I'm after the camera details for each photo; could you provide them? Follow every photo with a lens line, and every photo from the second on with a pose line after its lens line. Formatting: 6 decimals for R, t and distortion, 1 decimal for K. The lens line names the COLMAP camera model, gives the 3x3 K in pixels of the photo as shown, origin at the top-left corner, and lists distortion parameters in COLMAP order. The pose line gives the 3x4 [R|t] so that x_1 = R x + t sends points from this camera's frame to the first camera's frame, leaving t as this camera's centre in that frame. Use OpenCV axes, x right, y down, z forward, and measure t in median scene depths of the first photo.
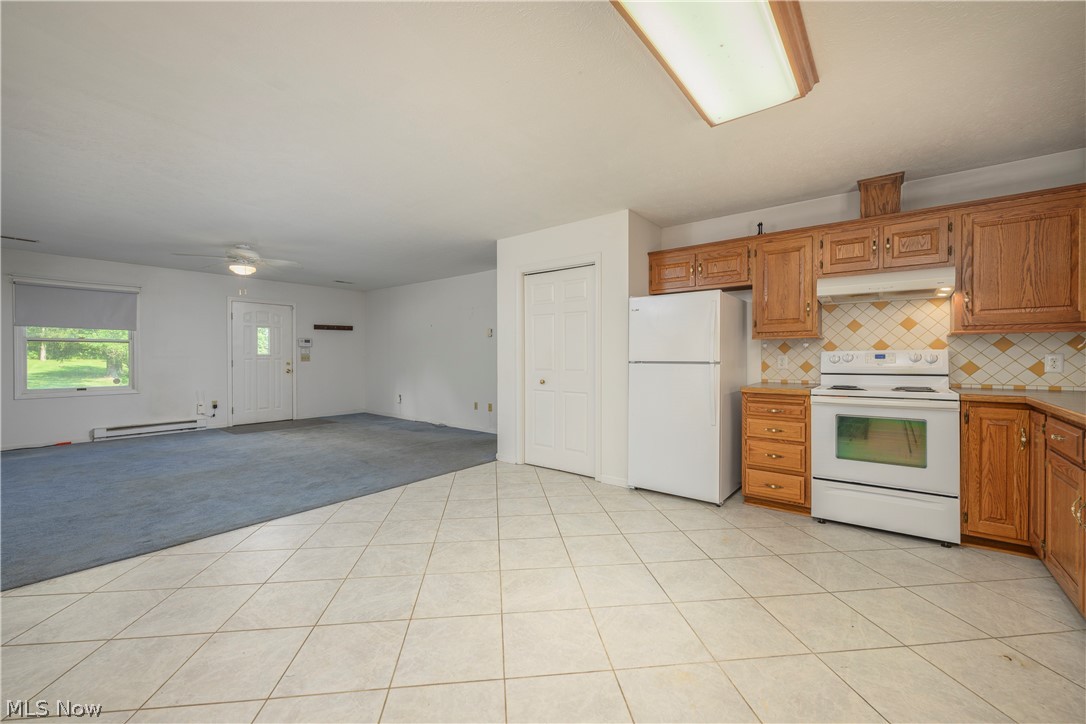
lens RADIAL K [[441.6, 0, 543.0], [0, 441.6, 362.0], [0, 0, 1]] dist [-0.001407, -0.000110]
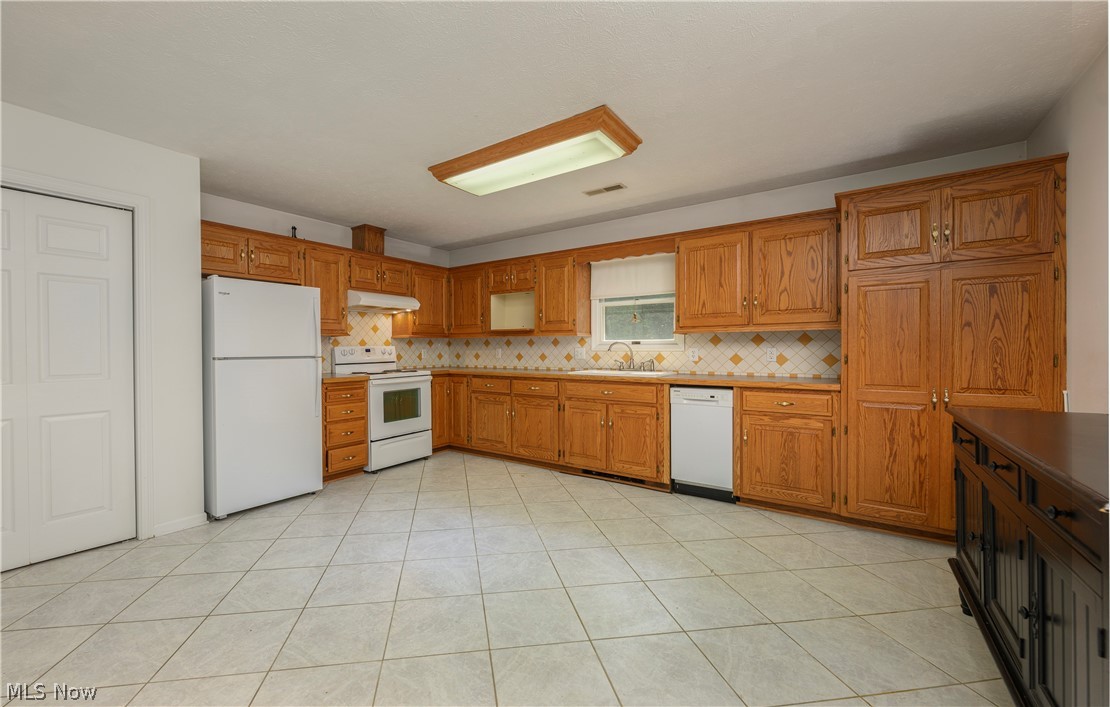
lens RADIAL K [[443.4, 0, 516.7], [0, 443.4, 352.6], [0, 0, 1]] dist [-0.000606, -0.000091]
pose [[-0.030514, -0.006795, 0.999511, -0.725917], [0.016323, 0.999840, 0.007295, -0.008868], [-0.999401, 0.016538, -0.030398, 0.592331]]
